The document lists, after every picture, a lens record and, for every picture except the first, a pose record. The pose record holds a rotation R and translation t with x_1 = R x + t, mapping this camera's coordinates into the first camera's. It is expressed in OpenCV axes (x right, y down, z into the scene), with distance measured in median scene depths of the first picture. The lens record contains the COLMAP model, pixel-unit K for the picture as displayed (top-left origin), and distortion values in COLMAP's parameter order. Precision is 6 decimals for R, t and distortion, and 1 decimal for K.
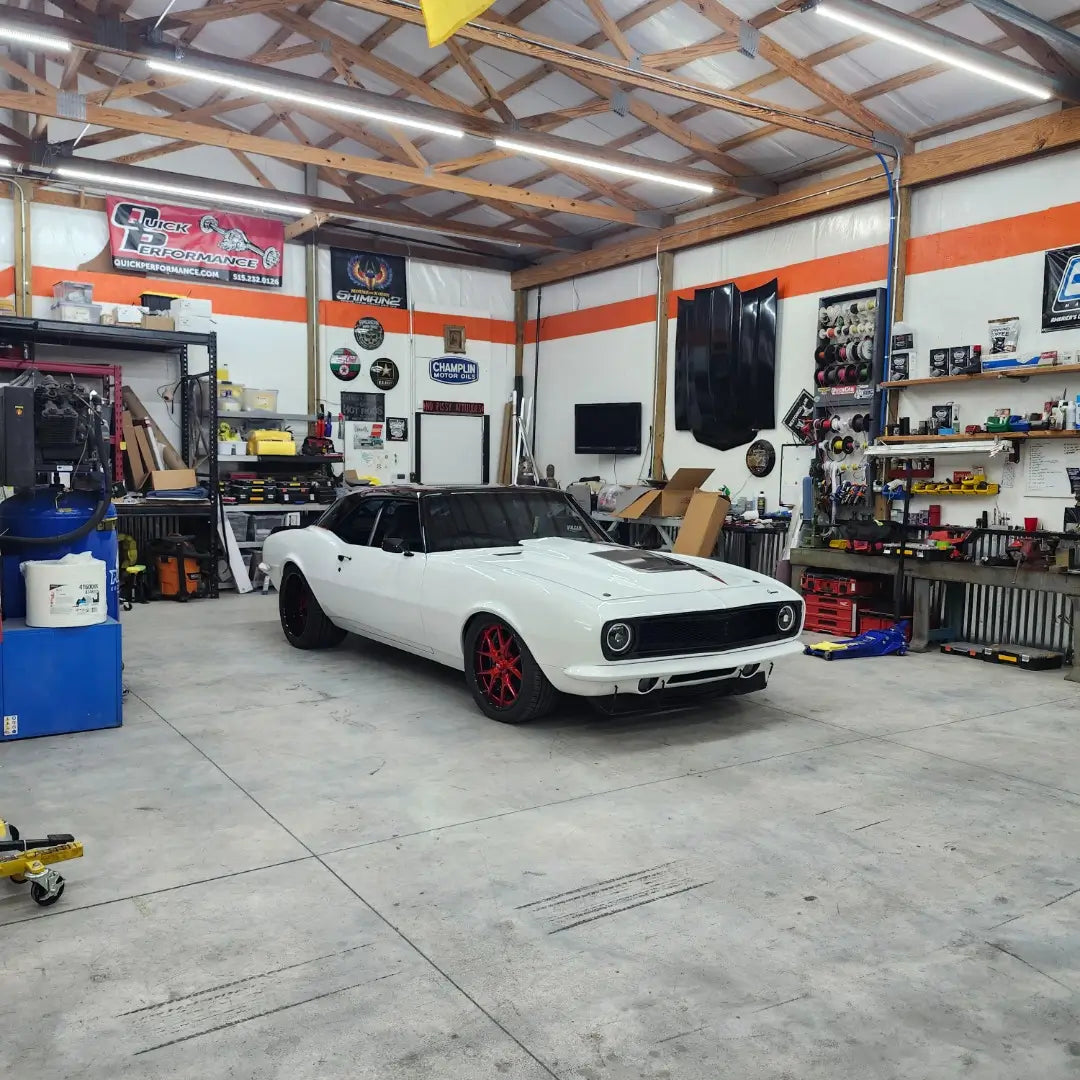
lens RADIAL K [[987.1, 0, 540.0], [0, 987.1, 540.0], [0, 0, 1]] dist [0.001290, 0.000927]
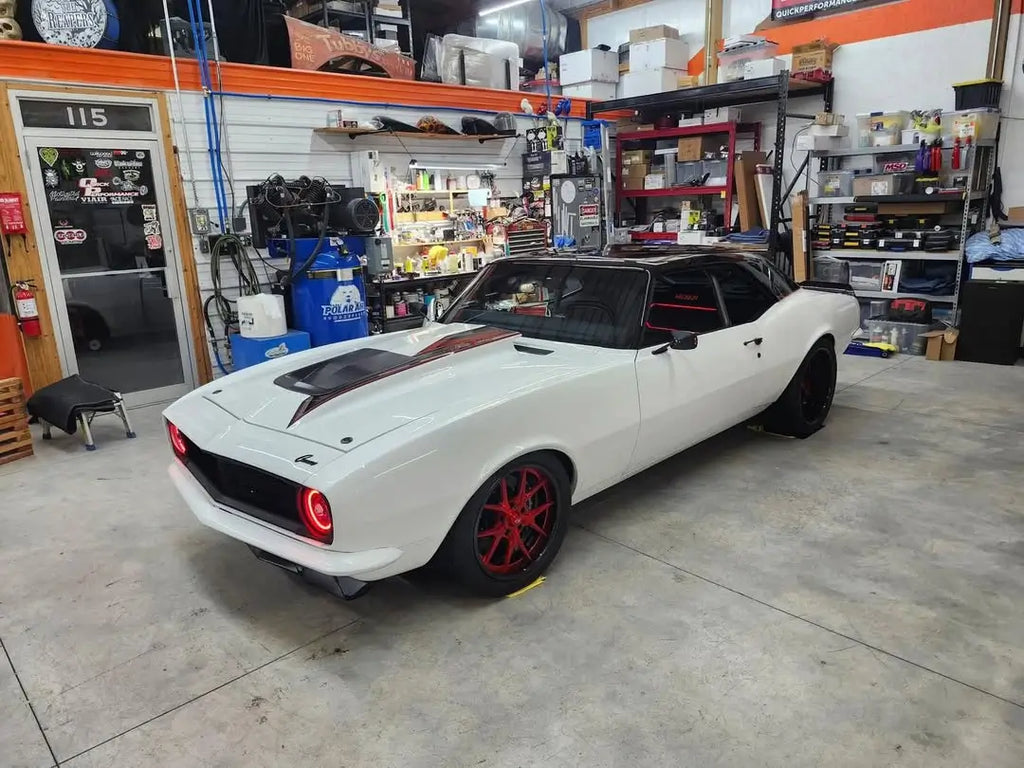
lens RADIAL K [[727.1, 0, 512.0], [0, 727.1, 384.0], [0, 0, 1]] dist [0.003337, 0.001293]
pose [[0.160476, 0.227801, -0.960393, 0.356159], [-0.029258, 0.973673, 0.226063, -0.058813], [0.986606, -0.008179, 0.162916, 0.565340]]
